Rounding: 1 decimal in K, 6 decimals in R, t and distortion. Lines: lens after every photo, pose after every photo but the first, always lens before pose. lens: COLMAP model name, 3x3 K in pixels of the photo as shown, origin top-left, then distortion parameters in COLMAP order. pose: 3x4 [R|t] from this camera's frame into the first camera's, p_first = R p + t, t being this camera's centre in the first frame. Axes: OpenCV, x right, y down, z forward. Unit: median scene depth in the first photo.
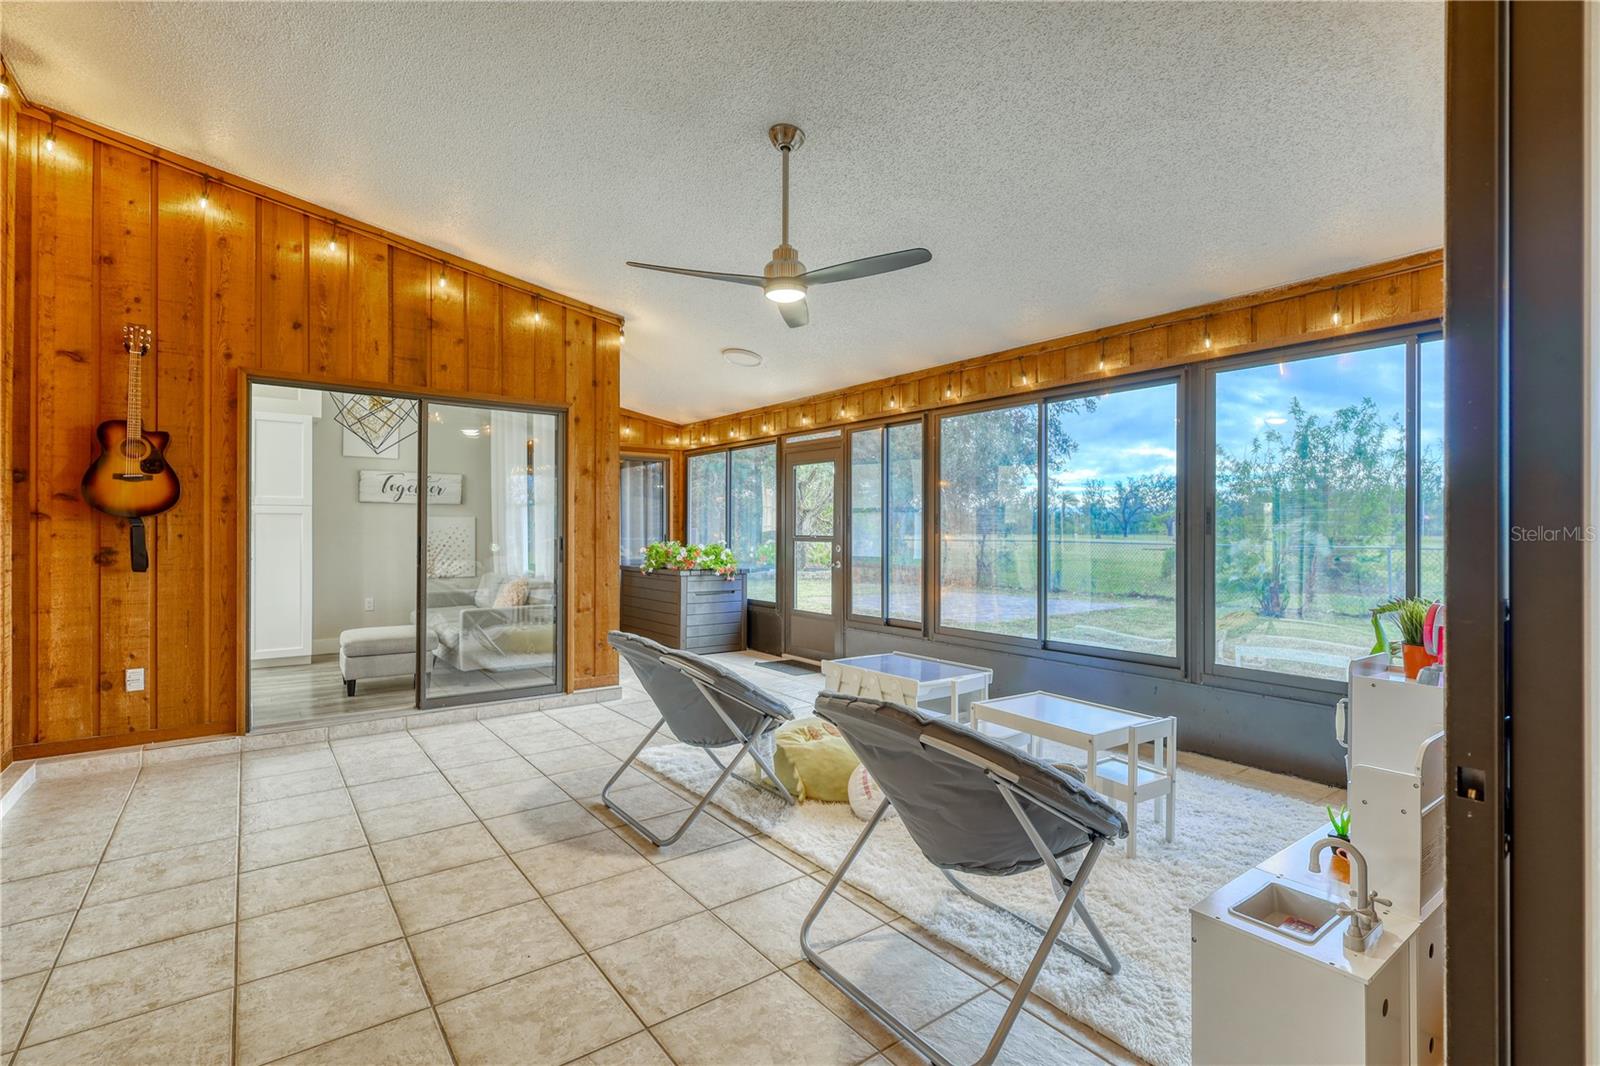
lens RADIAL K [[759.0, 0, 828.1], [0, 759.0, 525.3], [0, 0, 1]] dist [0.000435, 0.000034]
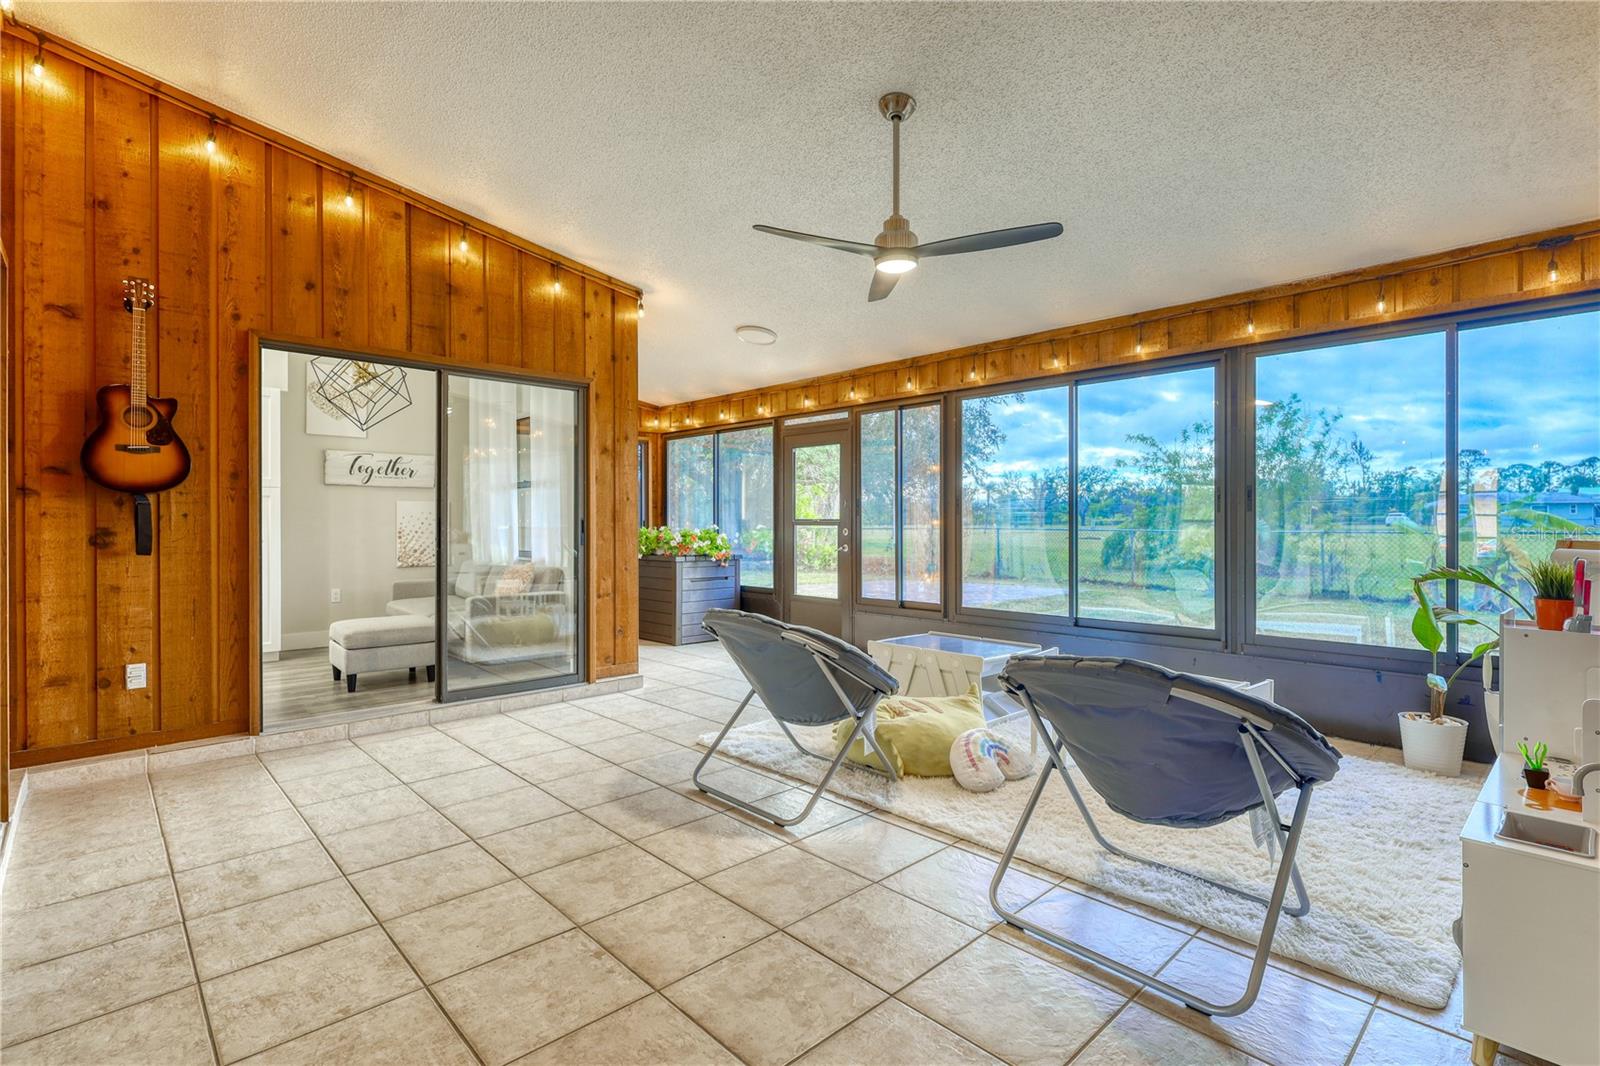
lens RADIAL K [[771.4, 0, 829.3], [0, 771.4, 519.1], [0, 0, 1]] dist [0.000151, 0.000374]
pose [[0.993663, -0.003655, 0.112345, -0.192156], [0.003388, 0.999991, 0.002568, 0.017973], [-0.112353, -0.002171, 0.993666, 0.006101]]
